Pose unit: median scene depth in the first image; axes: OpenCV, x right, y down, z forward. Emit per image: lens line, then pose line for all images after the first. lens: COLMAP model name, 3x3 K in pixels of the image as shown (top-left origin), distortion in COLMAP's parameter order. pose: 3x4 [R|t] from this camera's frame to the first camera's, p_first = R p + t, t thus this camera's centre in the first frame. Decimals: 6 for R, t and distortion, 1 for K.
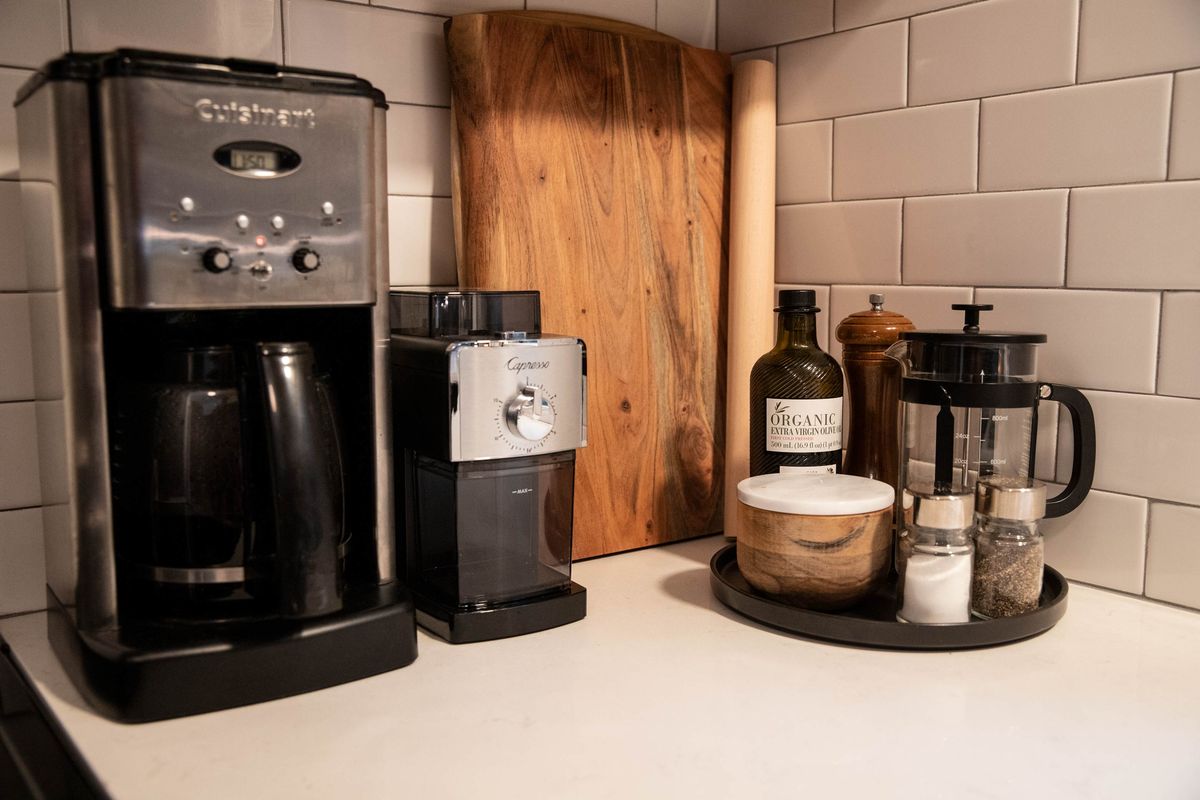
lens RADIAL K [[1175.1, 0, 600.0], [0, 1175.1, 400.0], [0, 0, 1]] dist [0.006129, -0.000355]
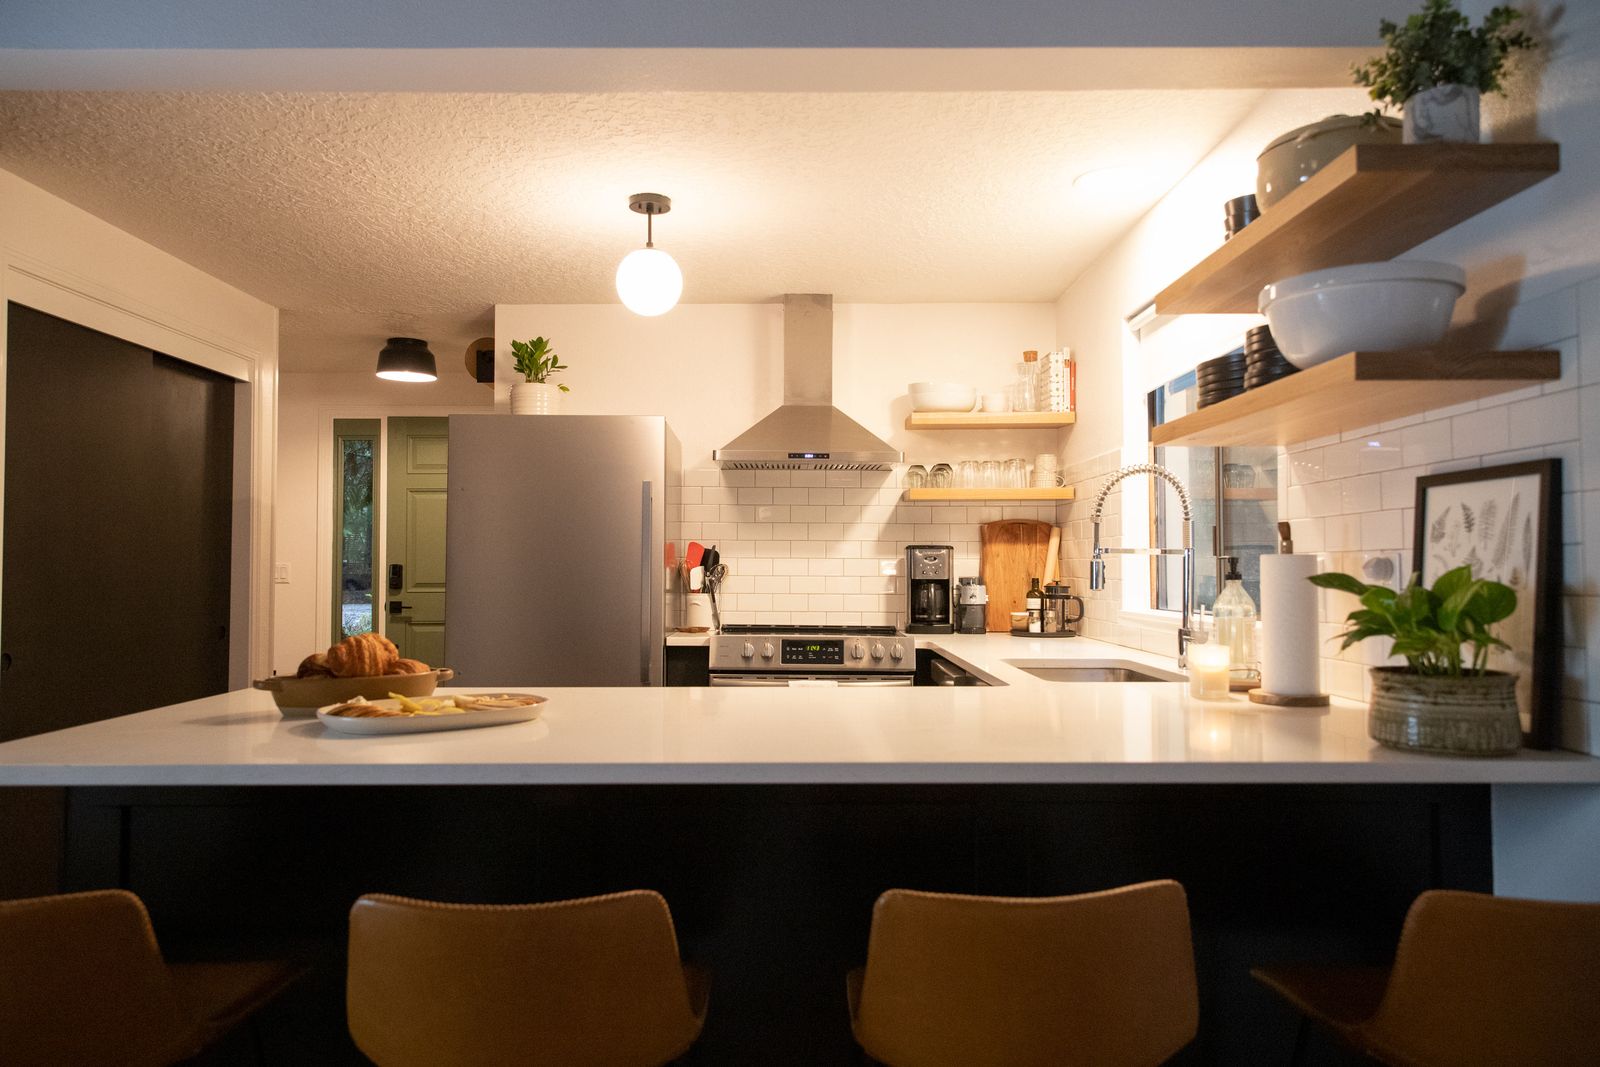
lens RADIAL K [[1104.6, 0, 800.0], [0, 1104.6, 533.5], [0, 0, 1]] dist [0.003452, 0.001317]
pose [[0.809309, -0.021973, -0.586972, 2.238312], [-0.063437, 0.990185, -0.124534, 0.391246], [0.583947, 0.138022, 0.799972, -3.588630]]
